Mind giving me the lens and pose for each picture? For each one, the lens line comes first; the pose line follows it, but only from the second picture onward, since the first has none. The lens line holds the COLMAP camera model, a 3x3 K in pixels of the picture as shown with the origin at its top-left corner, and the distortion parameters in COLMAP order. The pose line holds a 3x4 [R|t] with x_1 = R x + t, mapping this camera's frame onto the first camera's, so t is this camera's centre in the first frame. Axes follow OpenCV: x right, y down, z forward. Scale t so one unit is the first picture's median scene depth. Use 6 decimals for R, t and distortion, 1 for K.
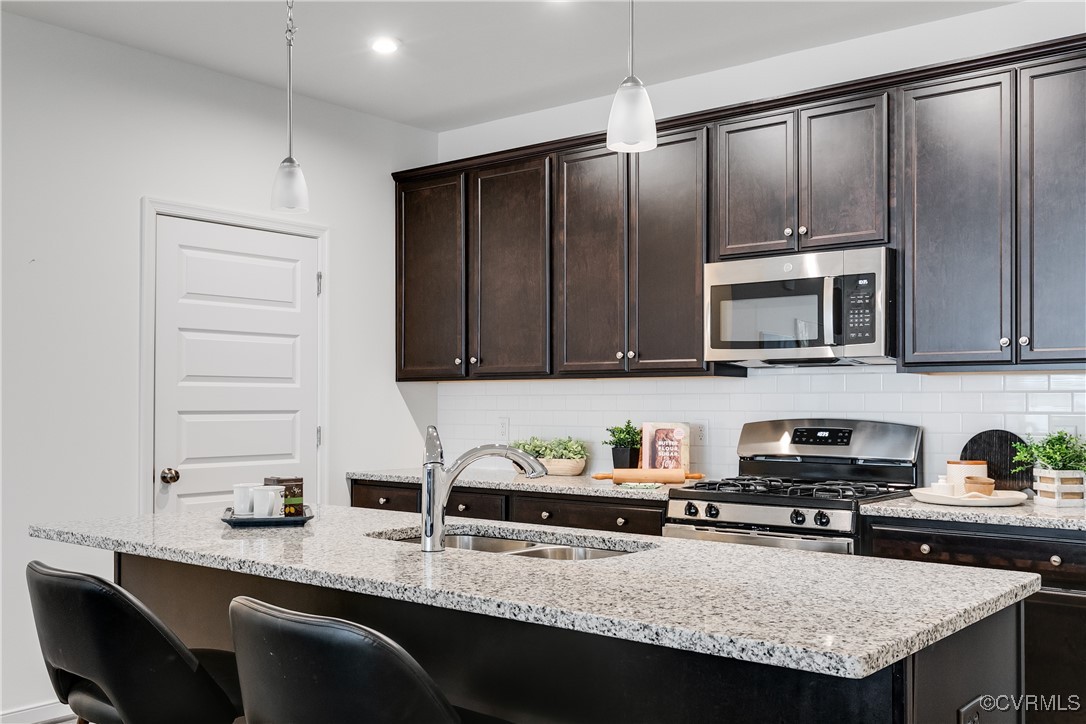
lens RADIAL K [[1062.4, 0, 541.1], [0, 1062.4, 389.8], [0, 0, 1]] dist [0.005013, 0.000823]
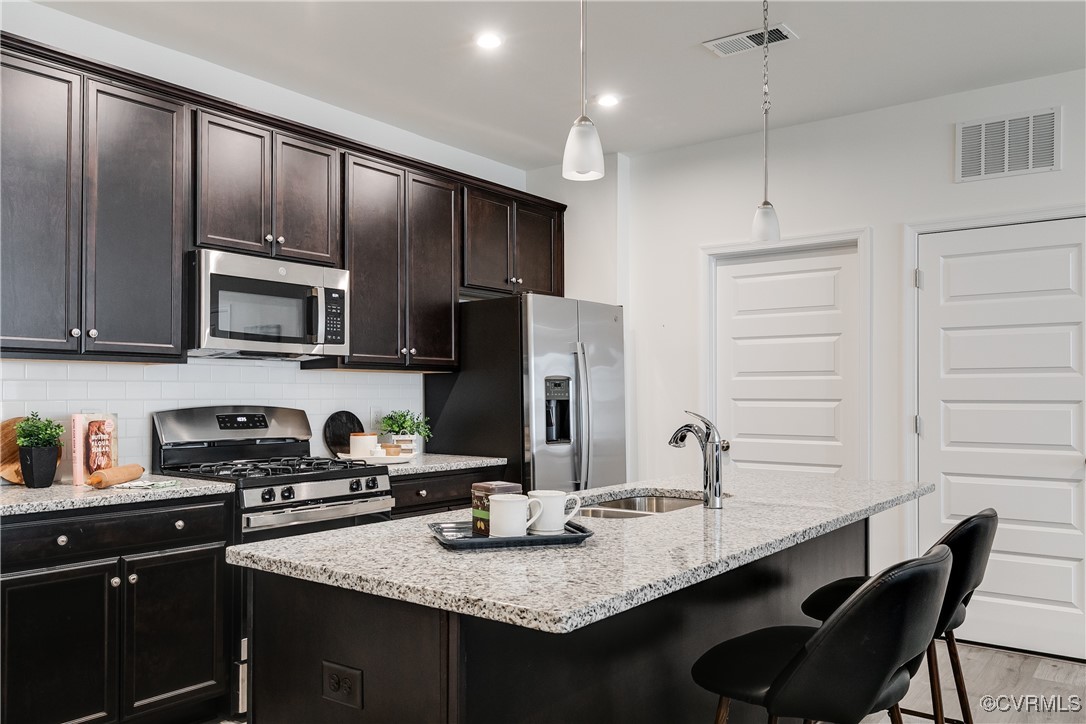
lens RADIAL K [[853.2, 0, 550.5], [0, 853.2, 384.9], [0, 0, 1]] dist [0.001200, 0.004968]
pose [[-0.049842, 0.007996, 0.998725, -0.619701], [-0.016078, 0.999832, -0.008807, 0.007798], [-0.998628, -0.016496, -0.049705, 0.687613]]
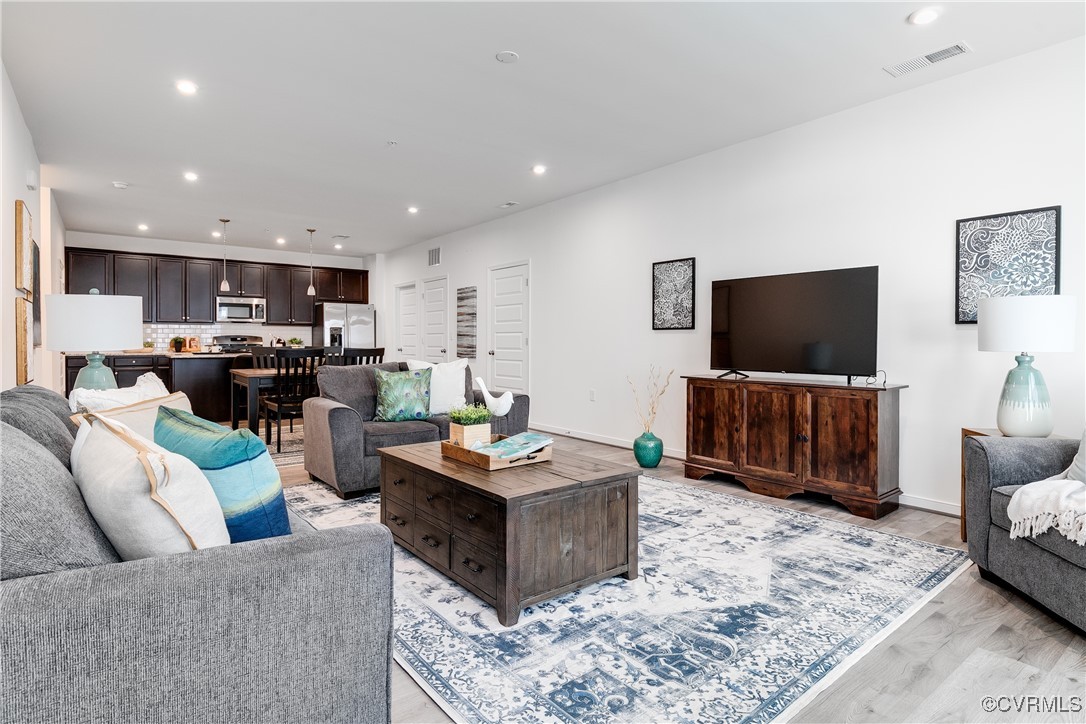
lens RADIAL K [[573.7, 0, 551.0], [0, 573.7, 345.4], [0, 0, 1]] dist [0.000696, -0.000461]
pose [[0.210644, -0.007440, 0.977535, -1.653646], [-0.014388, 0.999839, 0.010710, 0.024074], [-0.977457, -0.016321, 0.210503, -0.686047]]
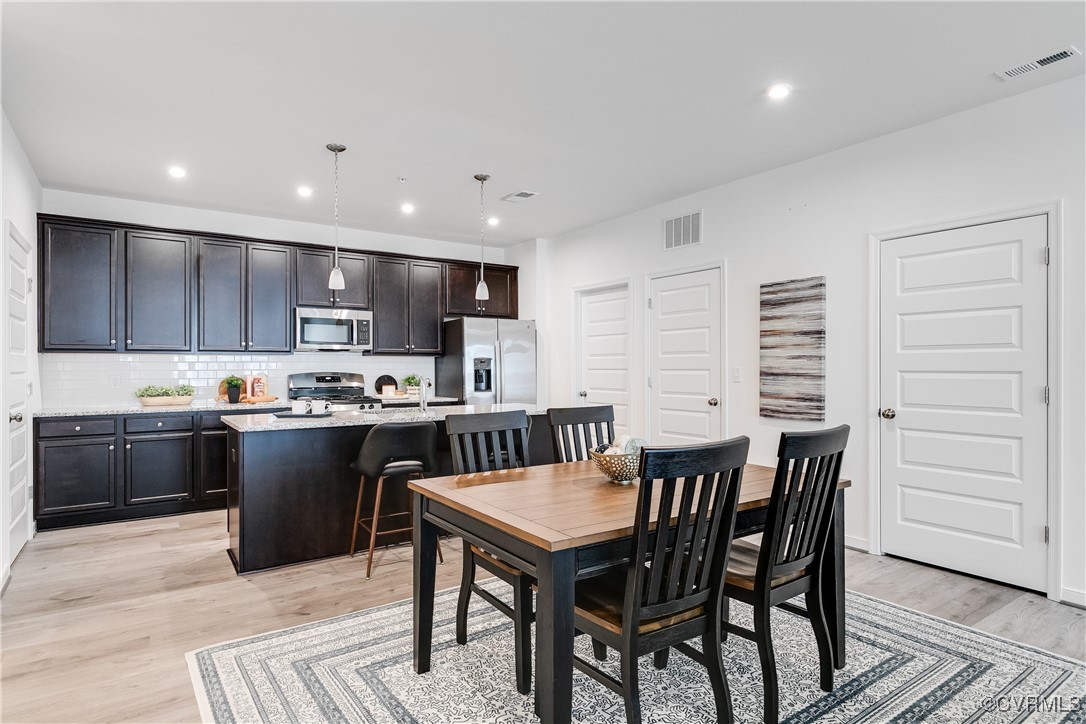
lens RADIAL K [[598.7, 0, 544.2], [0, 598.7, 366.0], [0, 0, 1]] dist [0.000853, -0.000282]
pose [[0.265704, -0.001356, 0.964054, -0.947325], [-0.010384, 0.999937, 0.004268, 0.000468], [-0.963999, -0.011145, 0.265674, 0.106210]]
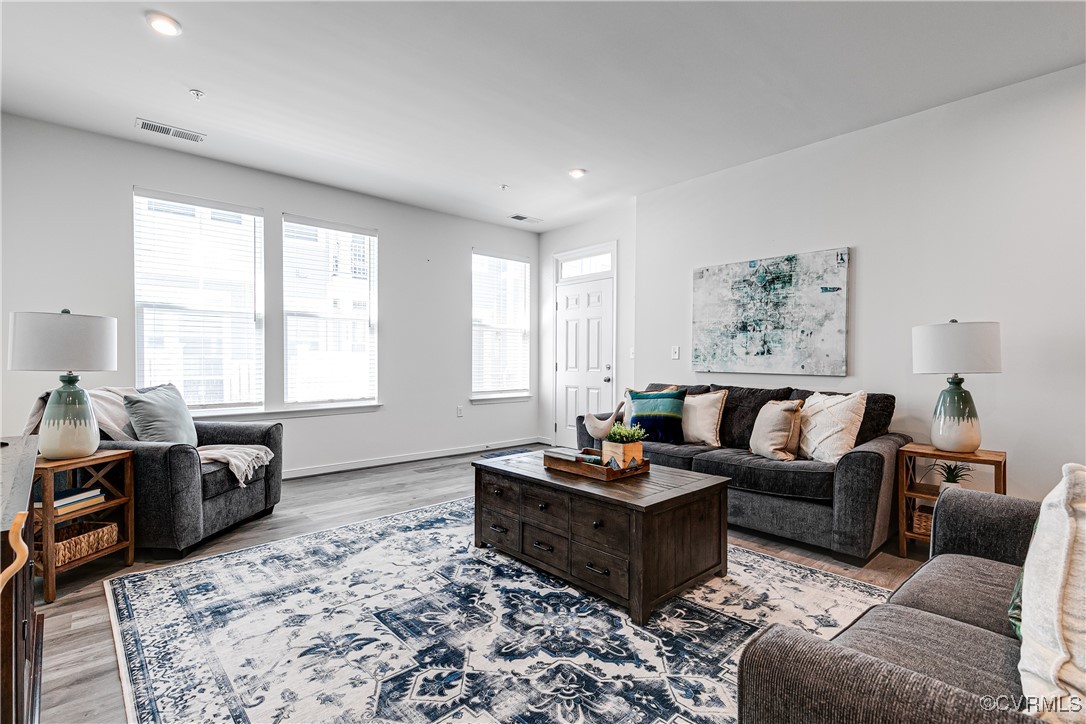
lens RADIAL K [[506.8, 0, 544.7], [0, 506.8, 364.4], [0, 0, 1]] dist [0.005801, -0.000464]
pose [[-0.145723, 0.009501, -0.989280, -0.431570], [0.008249, 0.999931, 0.008389, 0.022380], [0.989291, -0.006938, -0.145791, -0.465429]]
